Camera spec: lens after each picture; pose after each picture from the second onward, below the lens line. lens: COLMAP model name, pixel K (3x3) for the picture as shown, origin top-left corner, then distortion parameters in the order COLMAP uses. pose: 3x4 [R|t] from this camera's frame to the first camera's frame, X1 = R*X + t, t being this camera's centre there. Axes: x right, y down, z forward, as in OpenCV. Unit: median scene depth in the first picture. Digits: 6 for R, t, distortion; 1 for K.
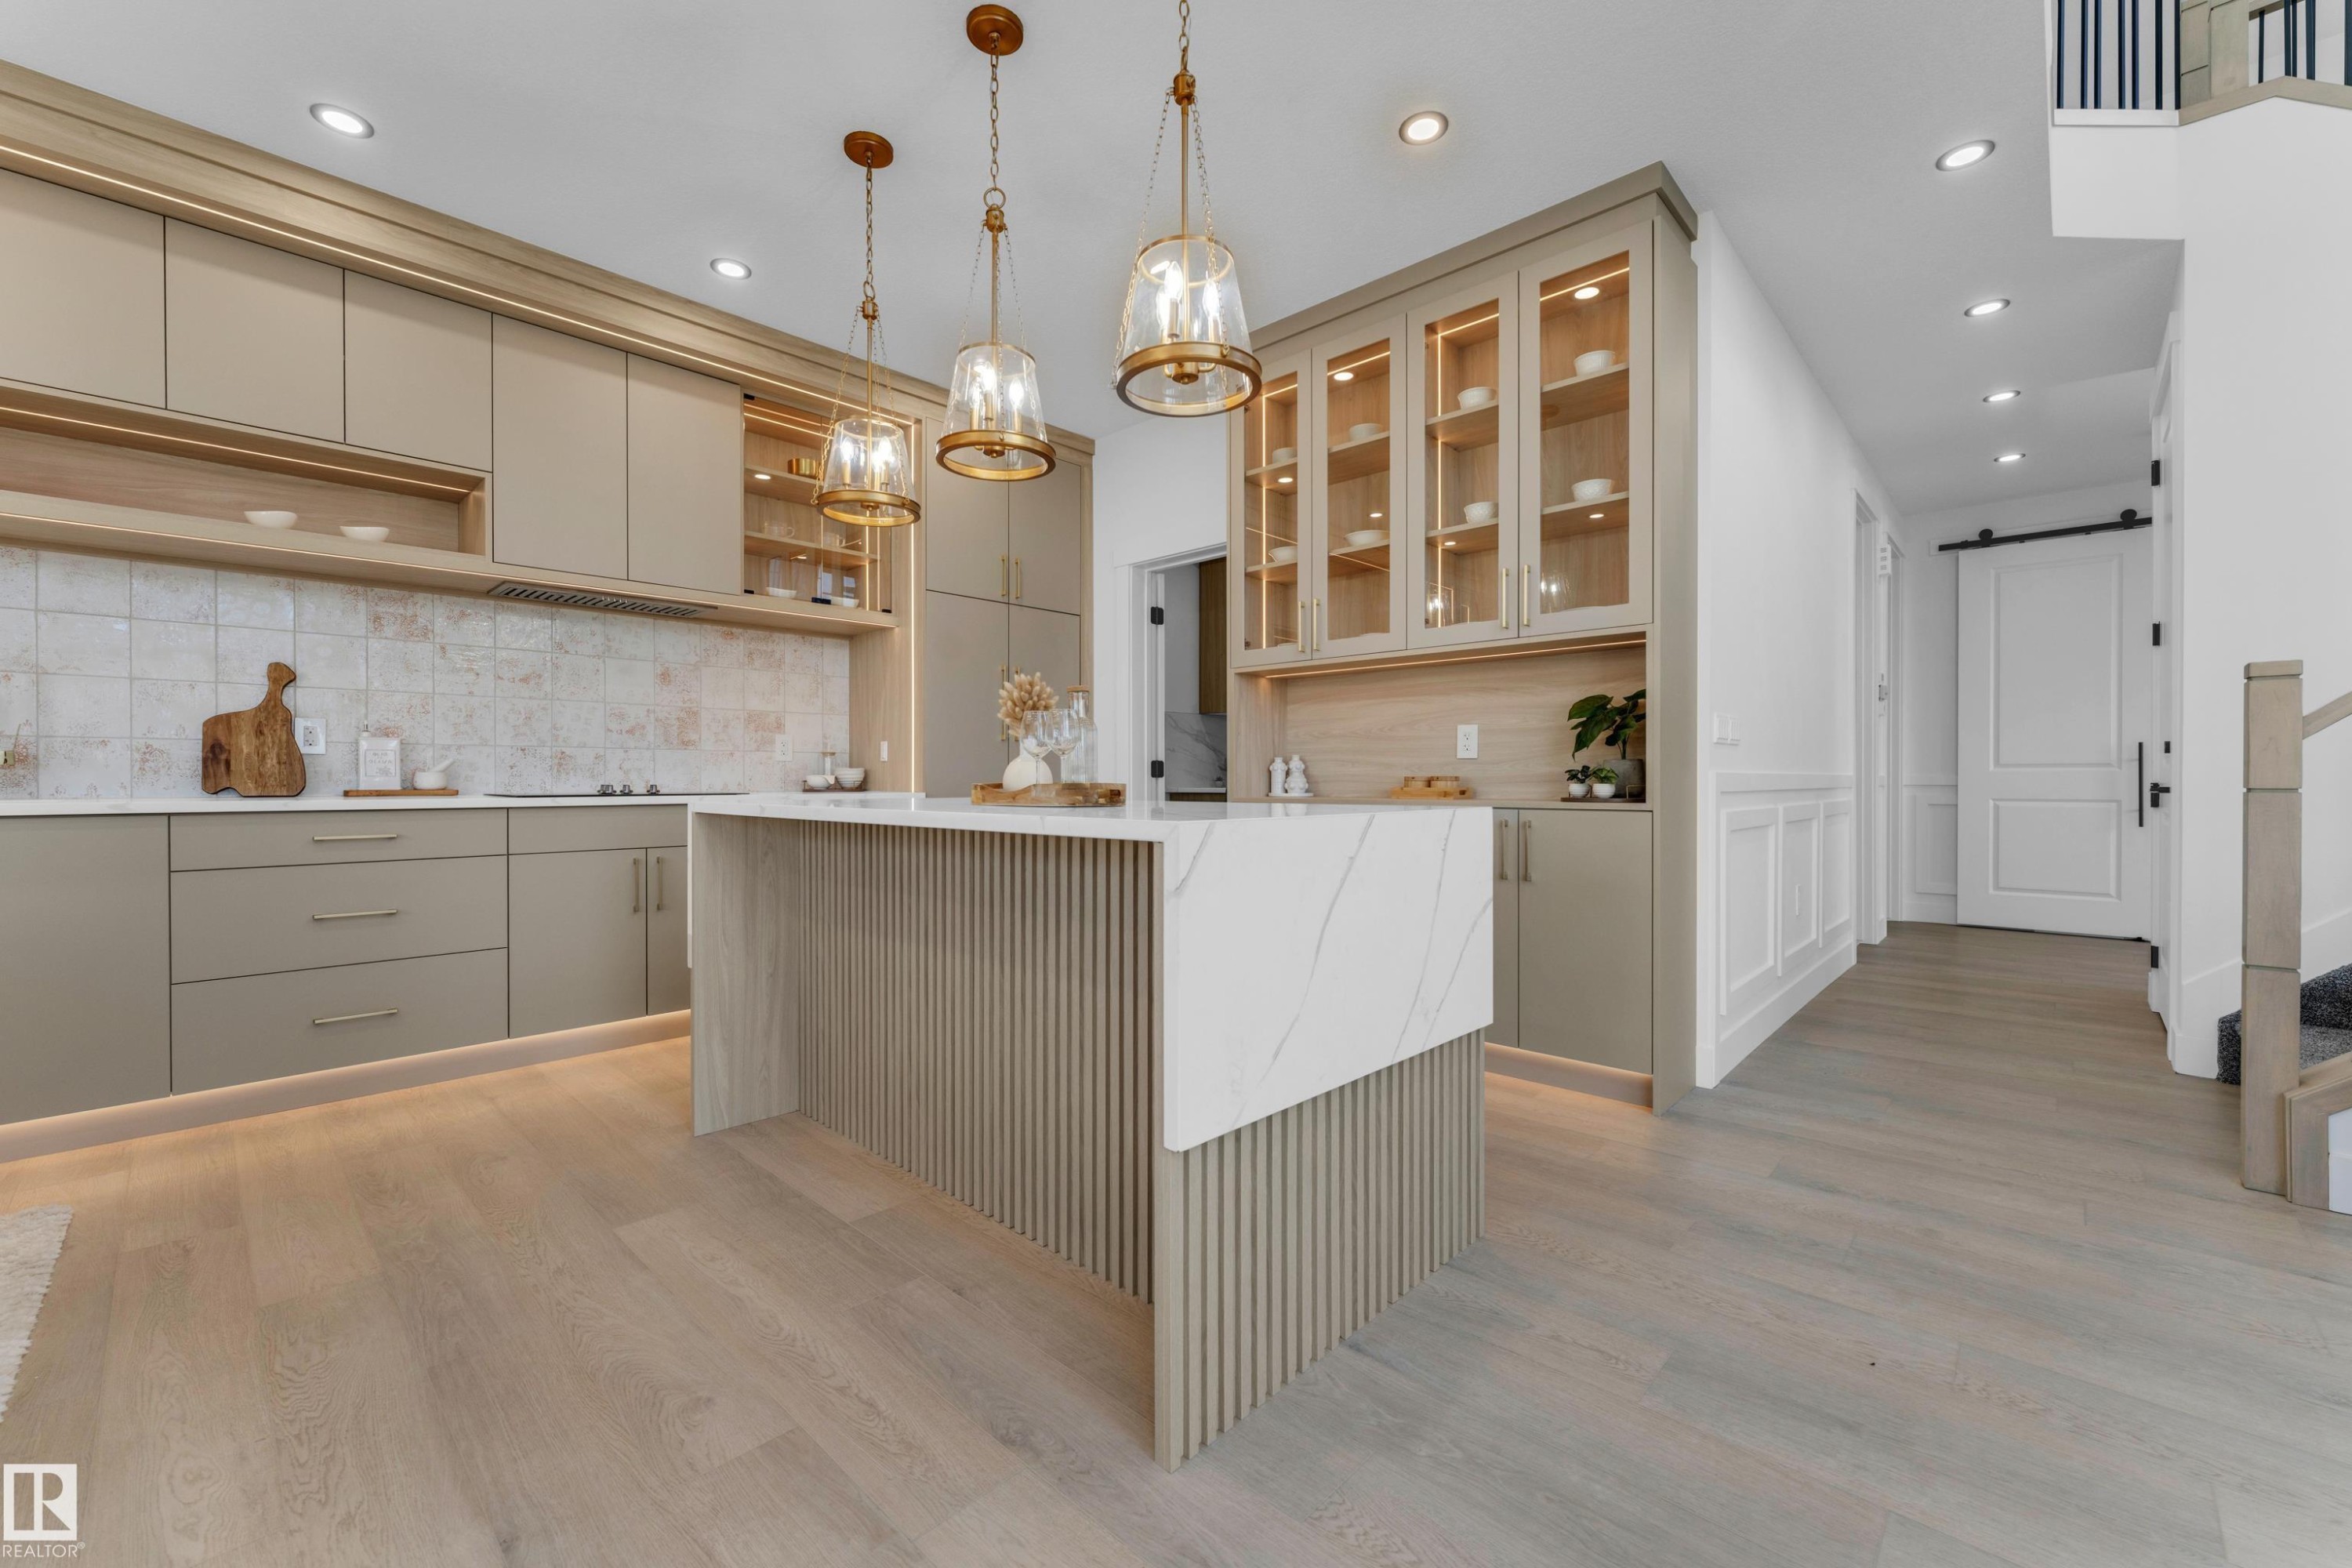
lens RADIAL K [[945.1, 0, 1174.7], [0, 945.1, 787.8], [0, 0, 1]] dist [-0.001707, -0.000031]
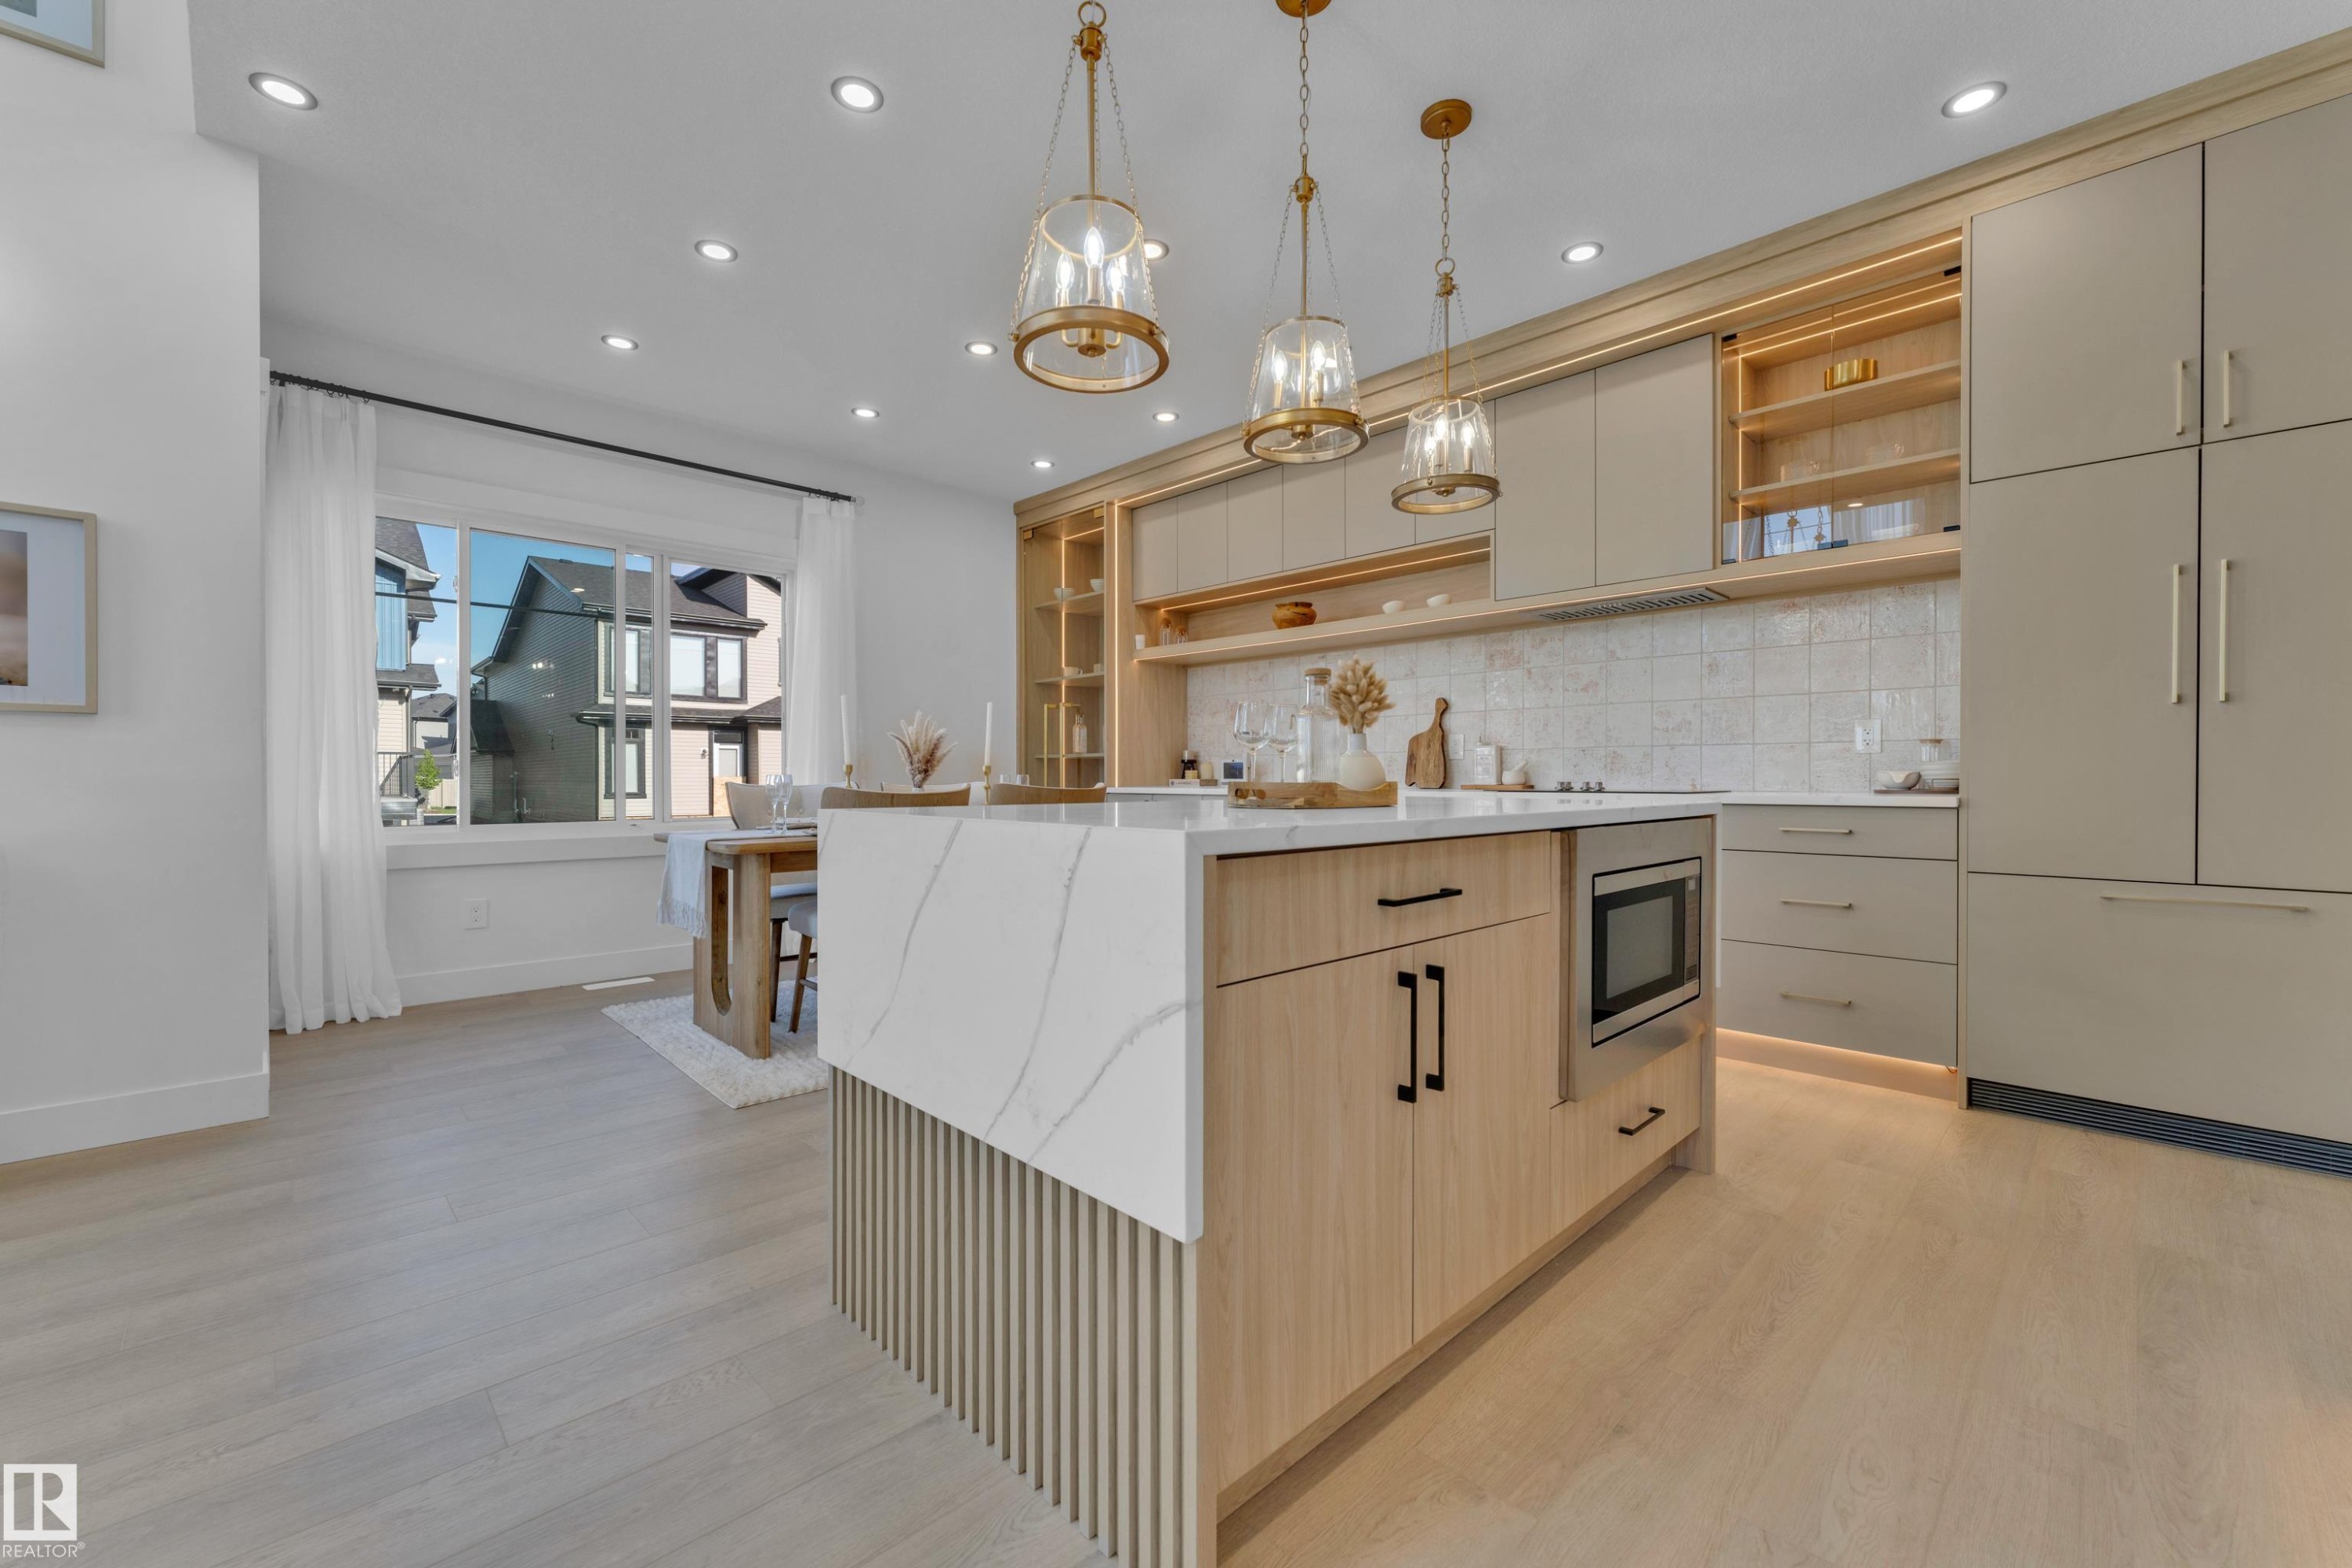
lens RADIAL K [[945.1, 0, 1165.9], [0, 945.1, 782.9], [0, 0, 1]] dist [-0.001707, -0.000031]
pose [[-0.035643, 0.006363, -0.999344, 0.532050], [-0.008196, 0.999944, 0.006659, -0.006172], [0.999331, 0.008428, -0.035589, 0.620414]]
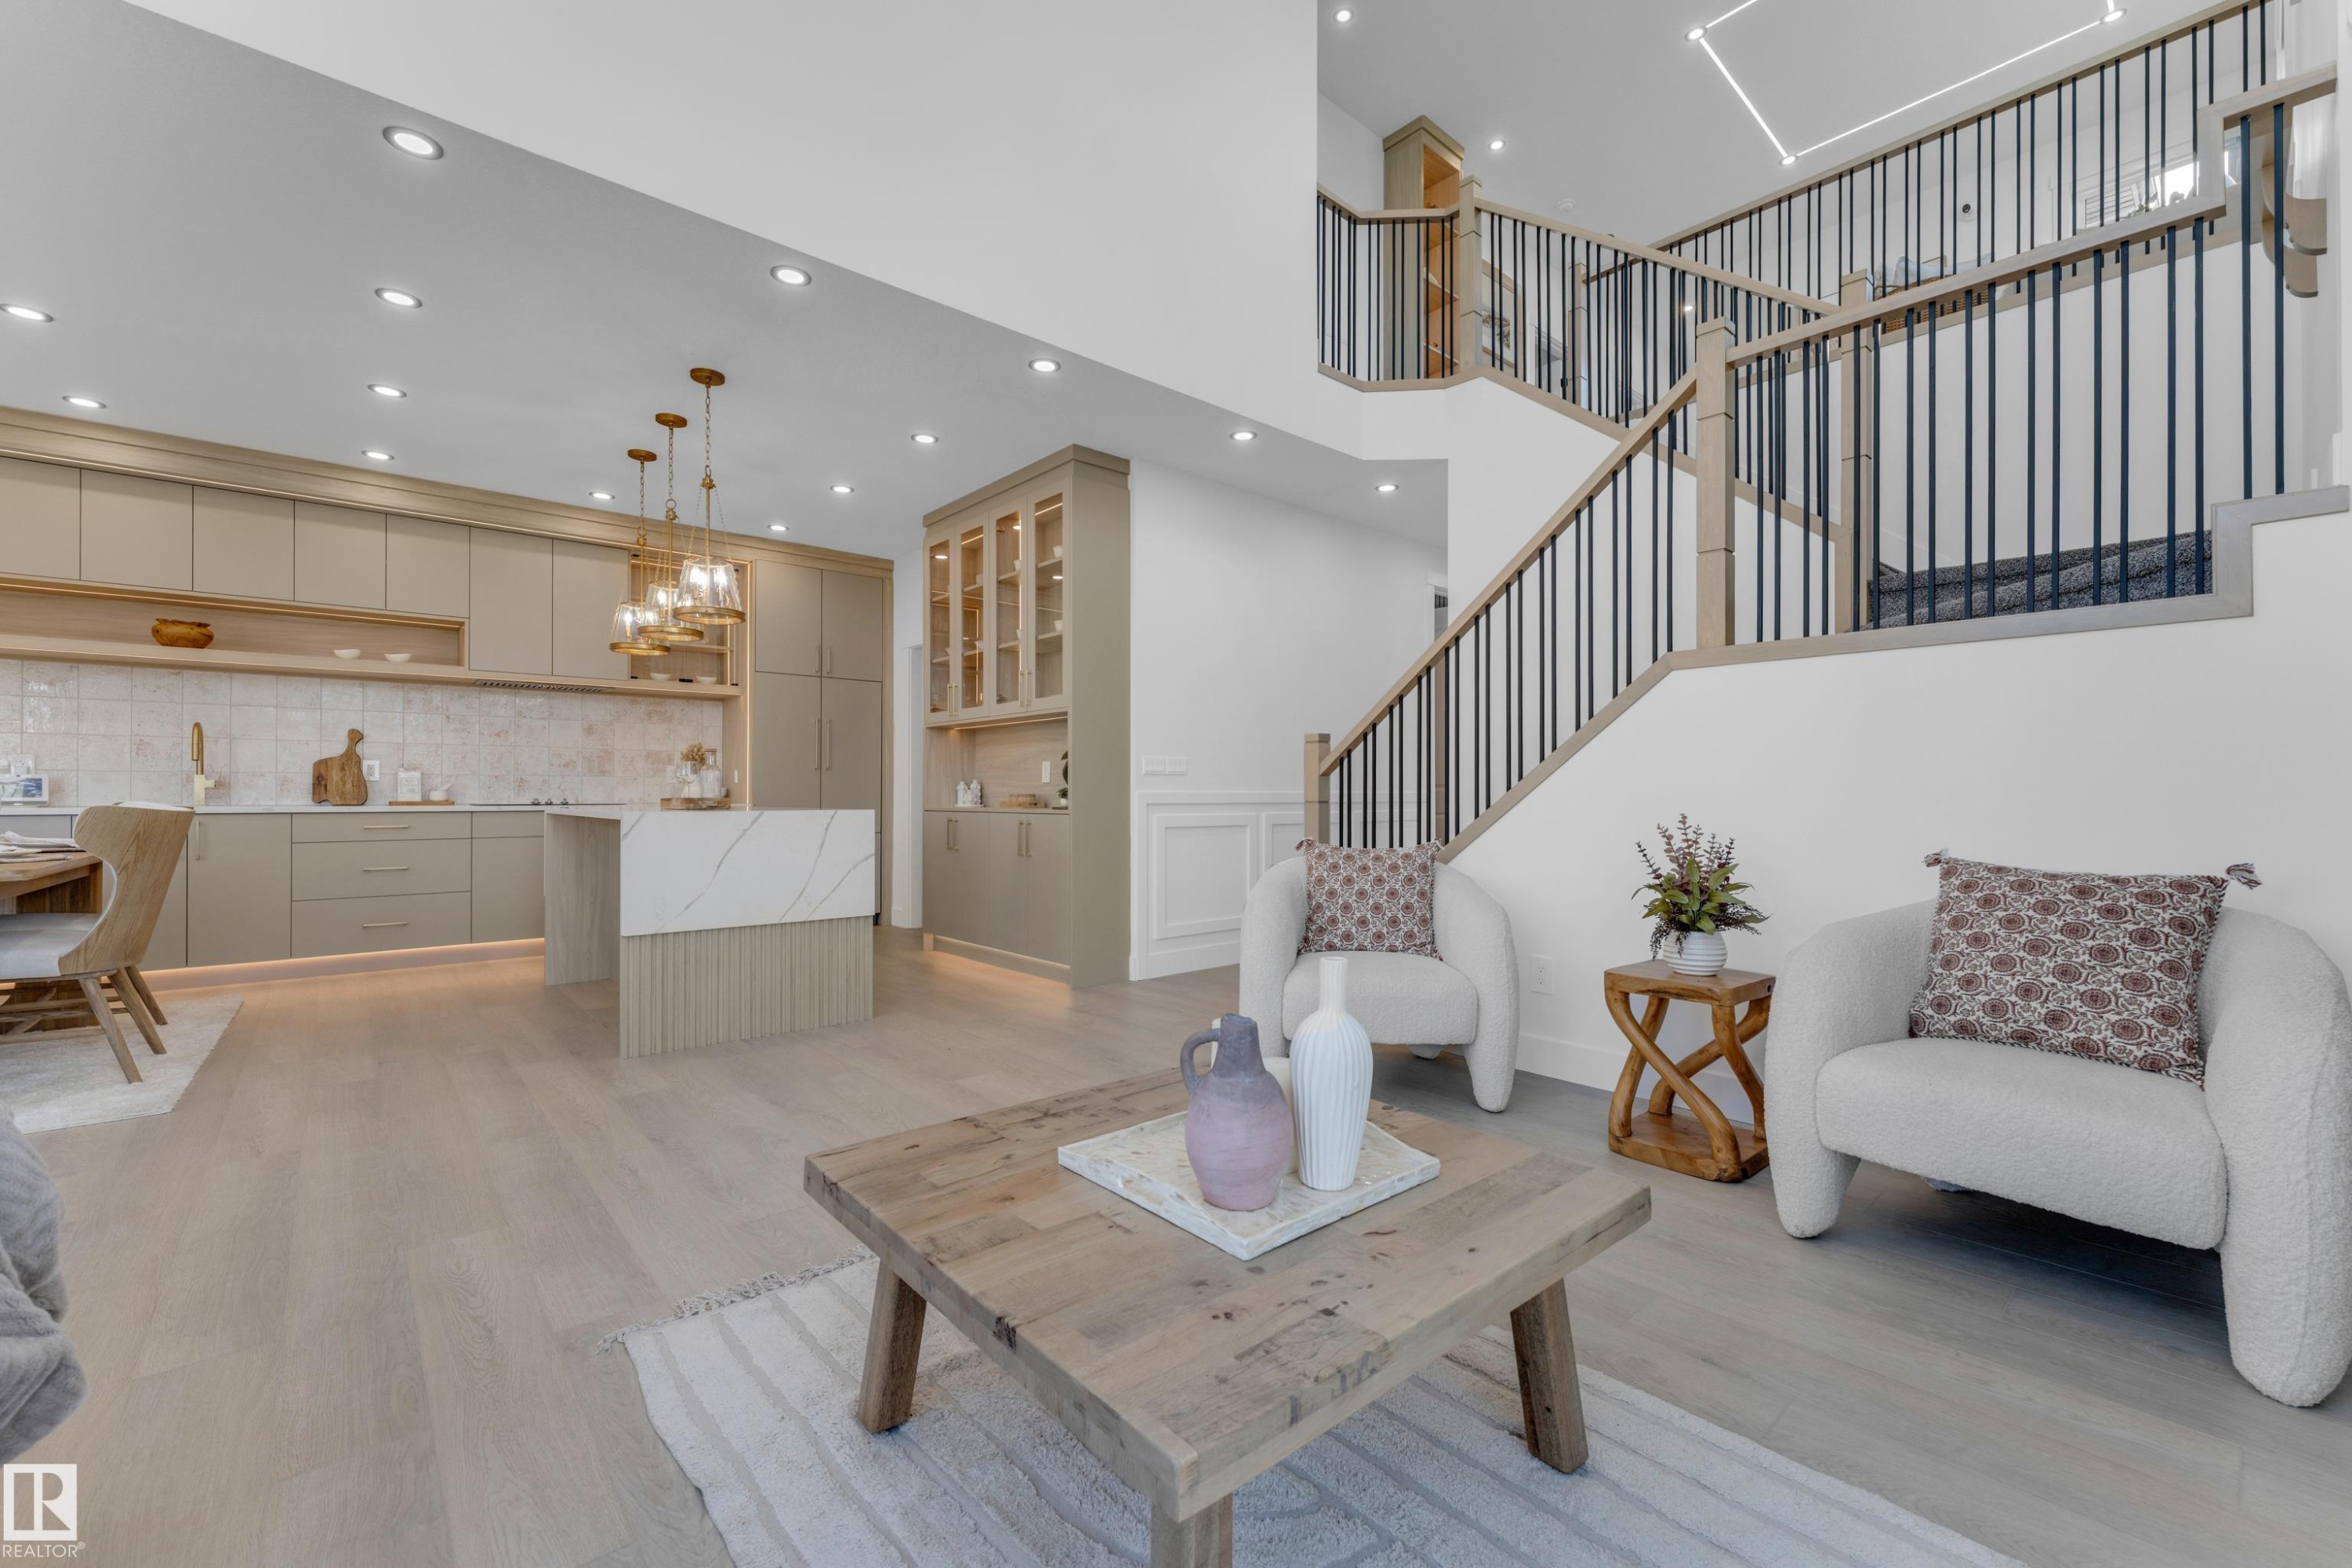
lens RADIAL K [[945.1, 0, 1170.1], [0, 945.1, 791.1], [0, 0, 1]] dist [-0.001707, -0.000031]
pose [[0.996059, 0.000613, -0.088690, 0.720028], [-0.001678, 0.999927, -0.011936, 0.001882], [0.088677, 0.012038, 0.995988, -0.615112]]
